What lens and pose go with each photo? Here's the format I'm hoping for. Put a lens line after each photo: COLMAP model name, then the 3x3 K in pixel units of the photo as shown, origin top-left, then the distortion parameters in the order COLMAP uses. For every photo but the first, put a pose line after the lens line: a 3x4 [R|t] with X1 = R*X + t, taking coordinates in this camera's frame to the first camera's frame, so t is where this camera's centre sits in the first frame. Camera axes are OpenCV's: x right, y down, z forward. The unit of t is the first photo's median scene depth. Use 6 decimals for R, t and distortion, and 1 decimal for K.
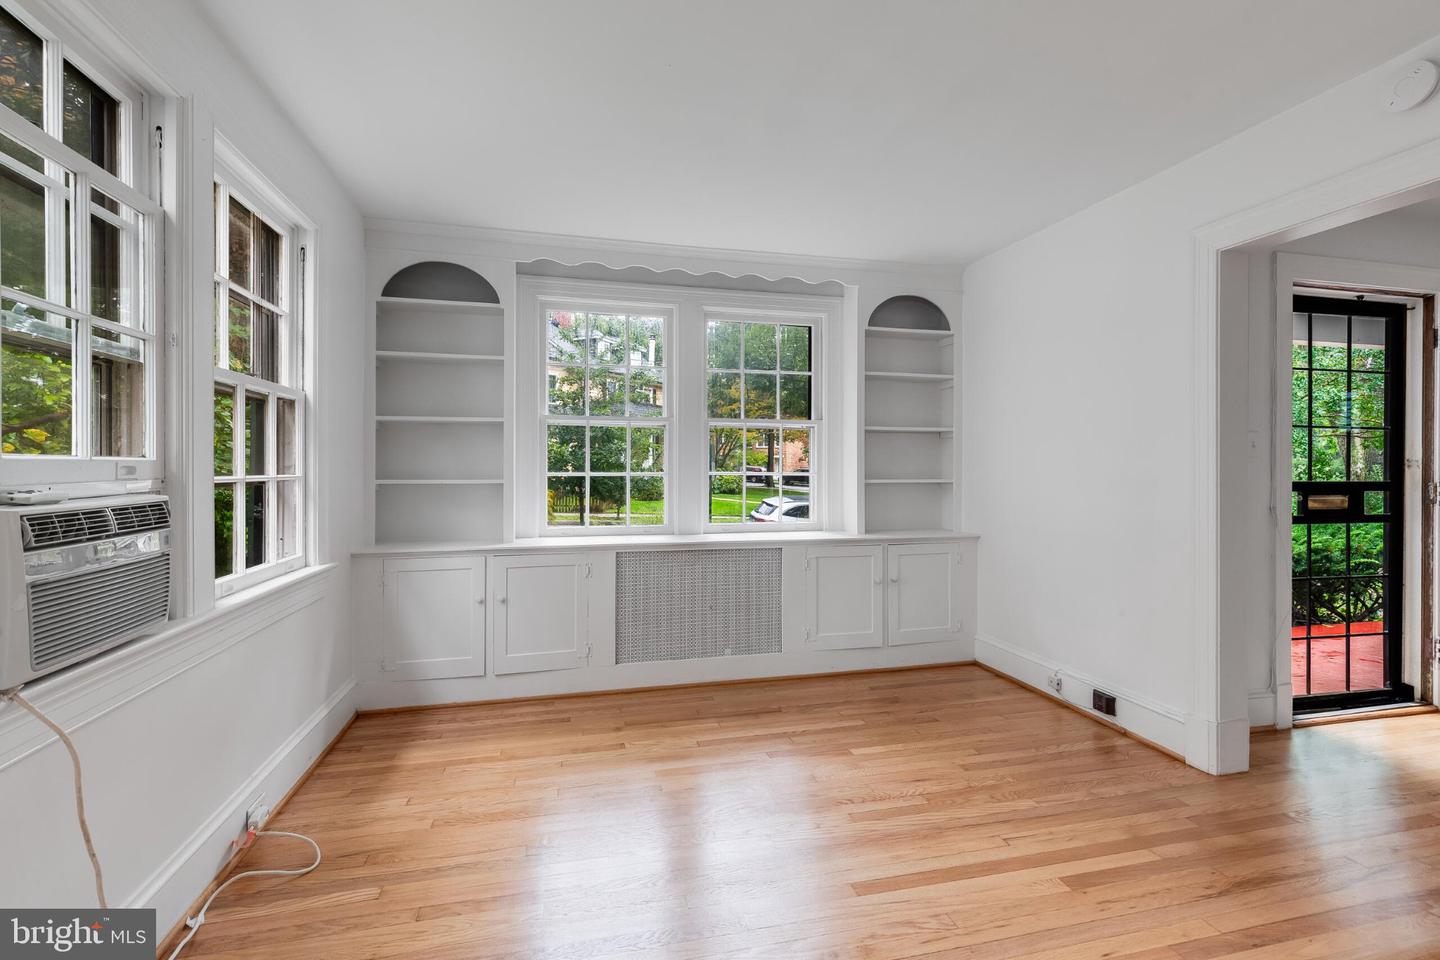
lens RADIAL K [[653.8, 0, 724.2], [0, 653.8, 465.0], [0, 0, 1]] dist [0.009262, -0.000367]
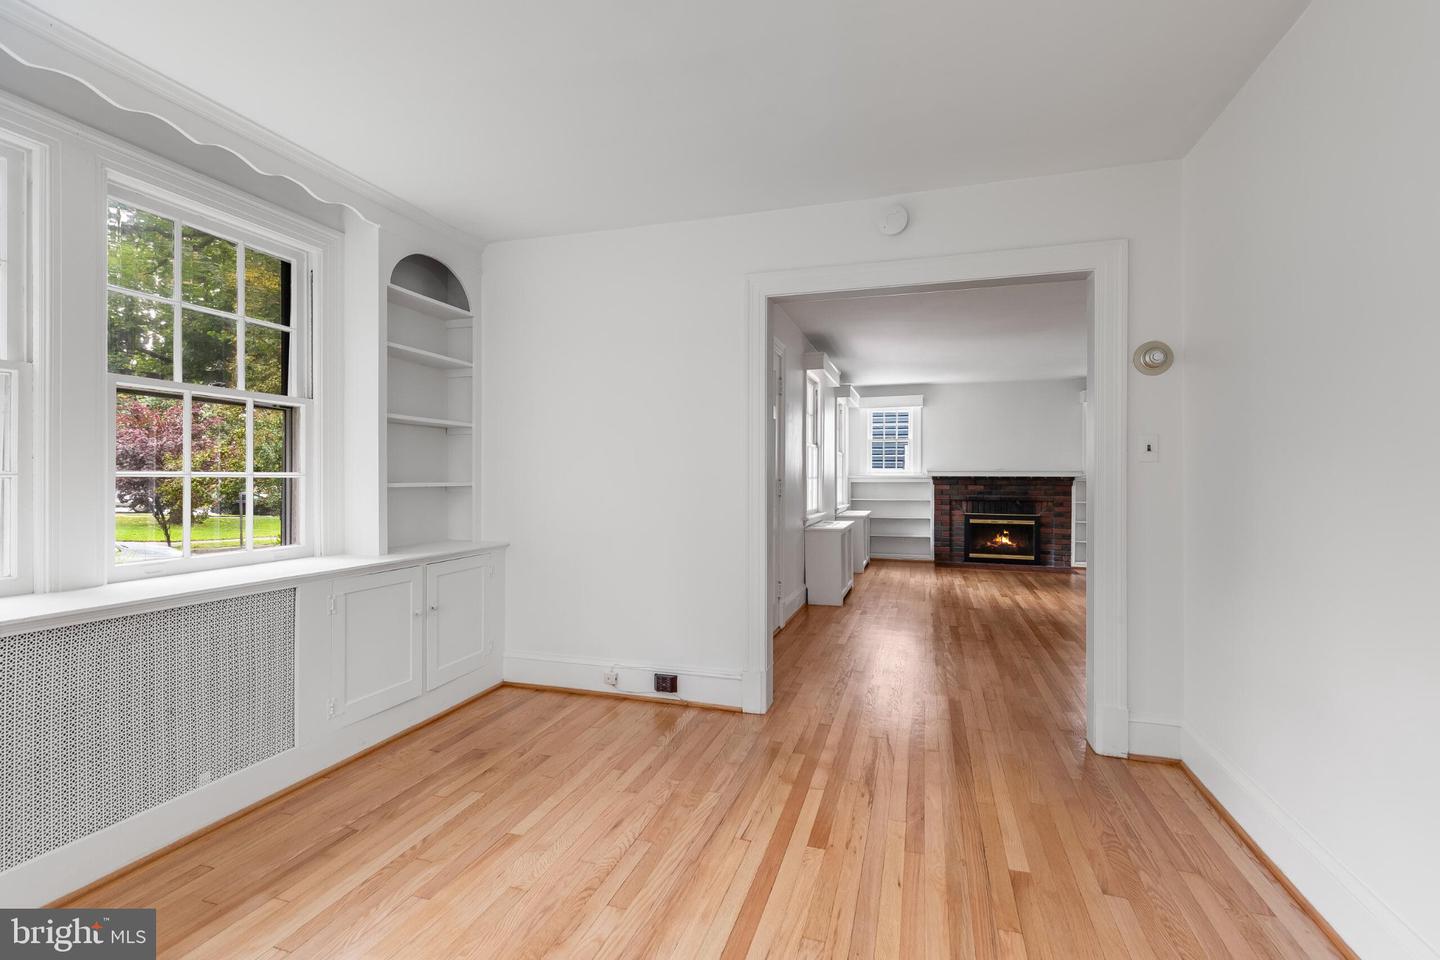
lens RADIAL K [[653.8, 0, 724.8], [0, 653.8, 477.3], [0, 0, 1]] dist [0.009262, -0.000367]
pose [[0.521821, -0.003437, 0.853048, -0.281092], [-0.006070, 0.999952, 0.007742, 0.008590], [-0.853033, -0.009218, 0.521775, 0.326697]]
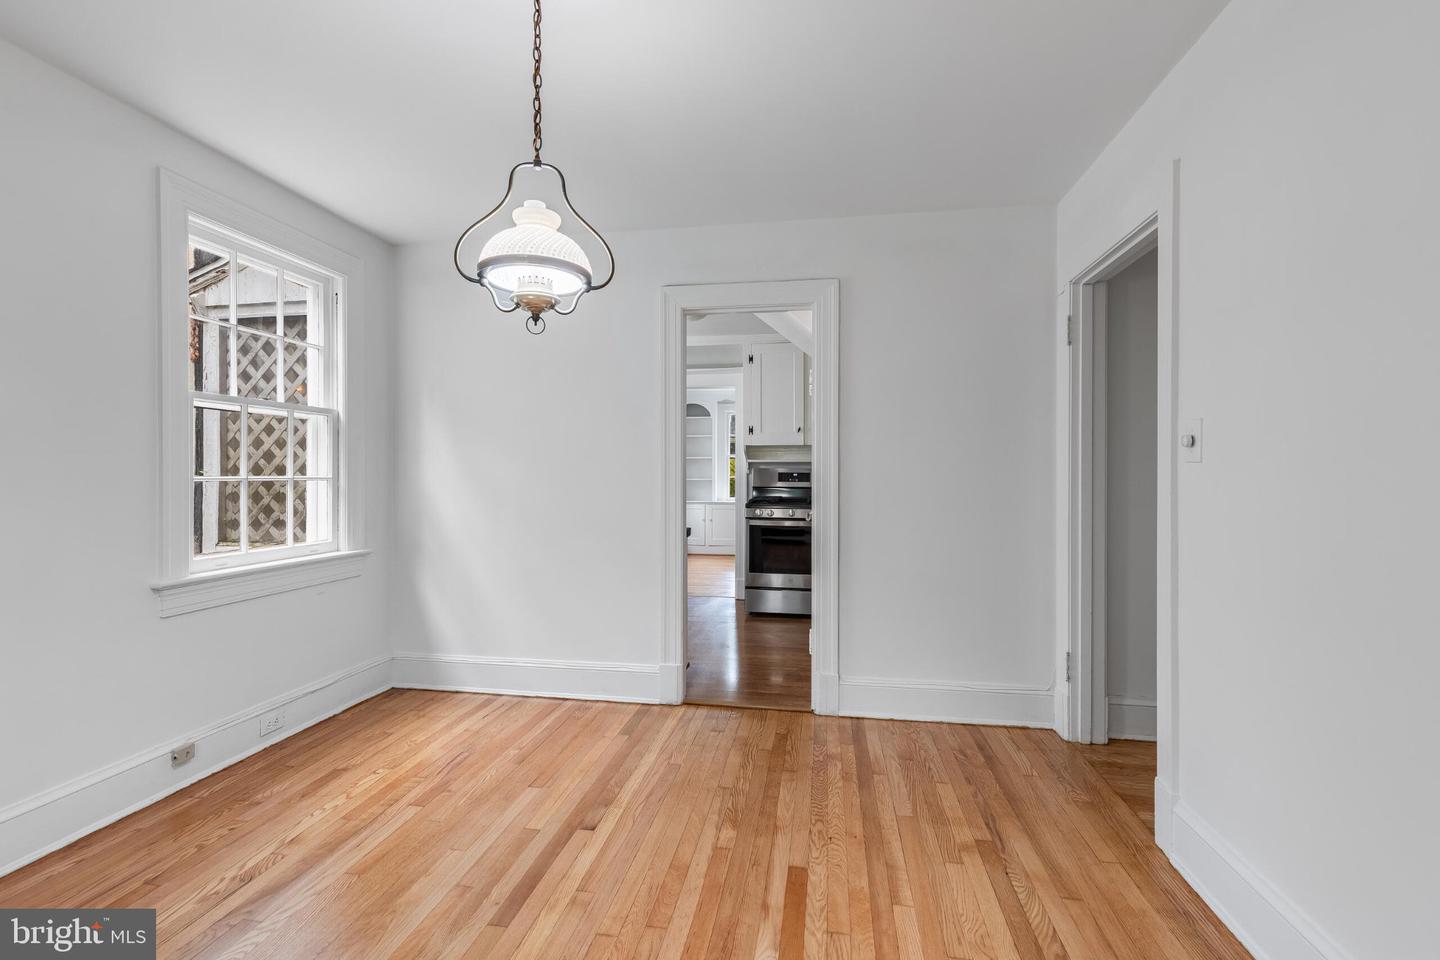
lens RADIAL K [[653.8, 0, 715.9], [0, 653.8, 479.5], [0, 0, 1]] dist [0.009262, -0.000367]
pose [[0.916107, 0.003060, -0.400921, 0.848708], [0.000086, 0.999969, 0.007828, 0.003822], [0.400933, -0.007205, 0.916079, -1.654245]]
